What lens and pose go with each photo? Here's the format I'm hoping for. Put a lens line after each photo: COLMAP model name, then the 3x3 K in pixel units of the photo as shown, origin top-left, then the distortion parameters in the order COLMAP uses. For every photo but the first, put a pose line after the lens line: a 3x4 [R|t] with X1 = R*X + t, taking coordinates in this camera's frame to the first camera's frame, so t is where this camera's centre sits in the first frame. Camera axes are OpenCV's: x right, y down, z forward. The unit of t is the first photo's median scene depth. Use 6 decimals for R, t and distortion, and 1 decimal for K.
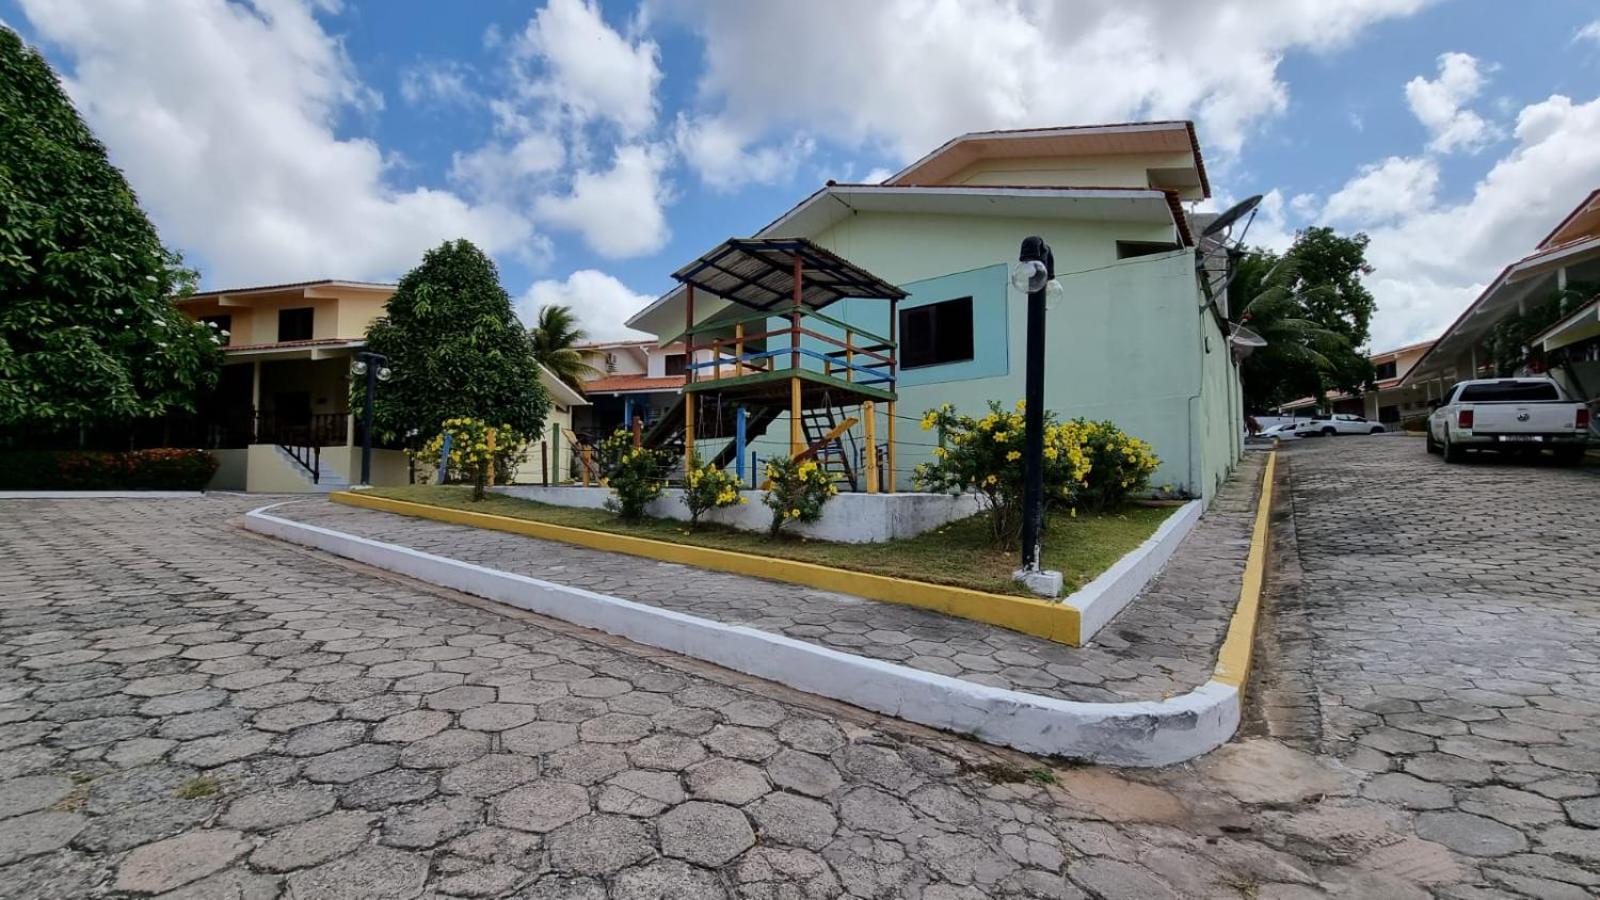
lens RADIAL K [[670.6, 0, 800.0], [0, 670.6, 450.0], [0, 0, 1]] dist [0.000218, -0.000144]
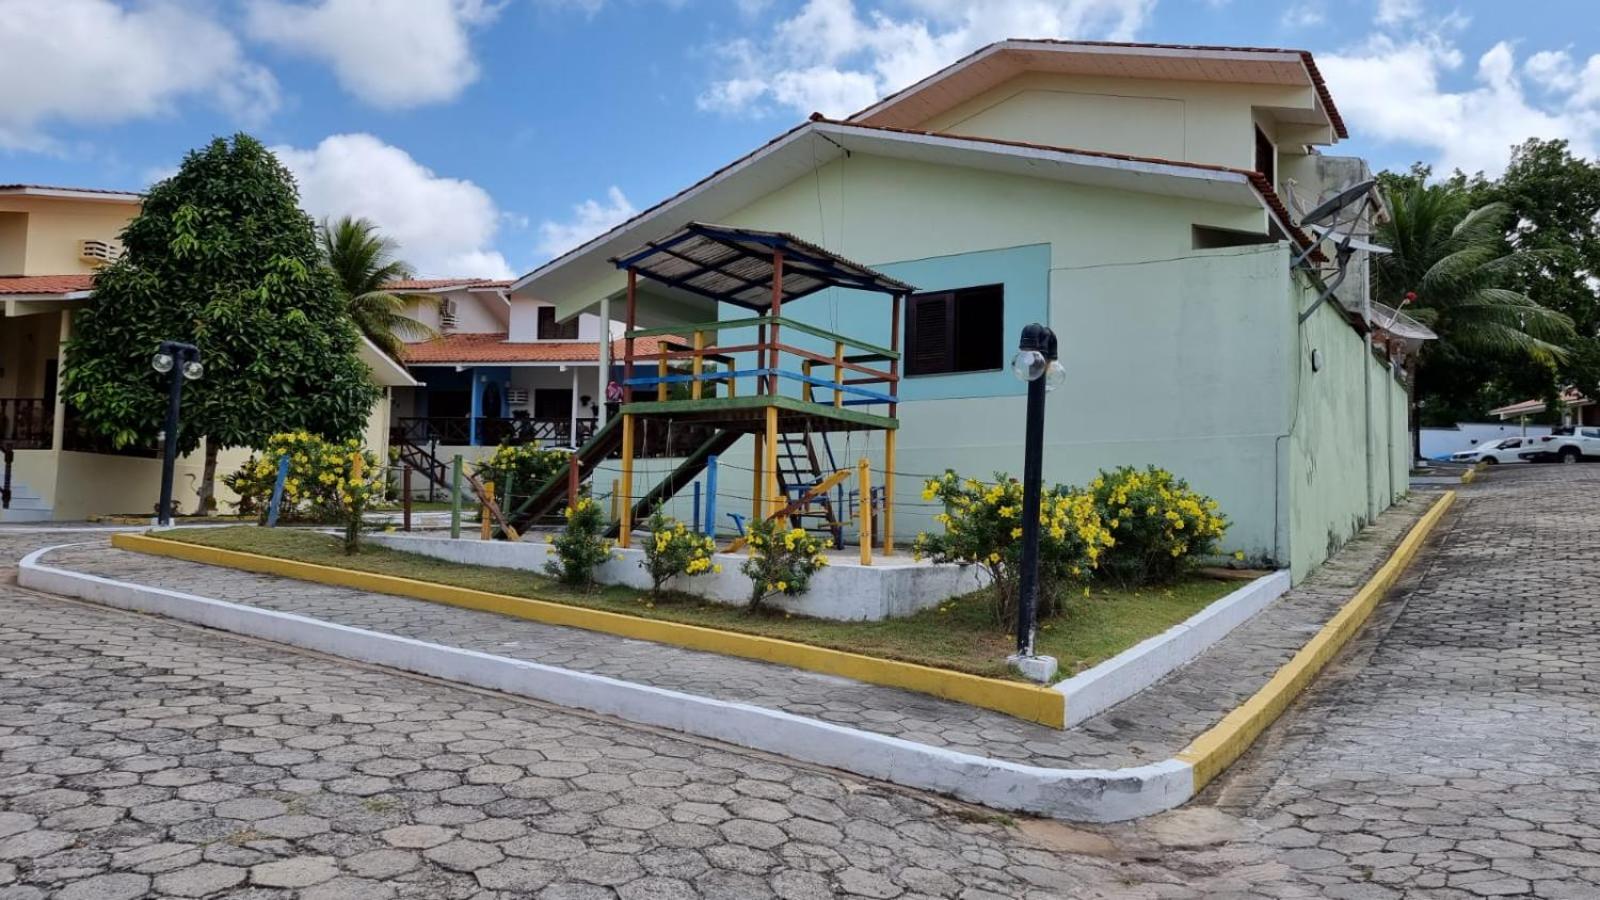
lens RADIAL K [[1077.5, 0, 800.0], [0, 1077.5, 450.0], [0, 0, 1]] dist [0.088208, -0.078230]
pose [[0.998241, 0.027235, 0.052662, -0.055357], [-0.026895, 0.999613, -0.007164, -0.069530], [-0.052837, 0.005735, 0.998587, -0.394659]]
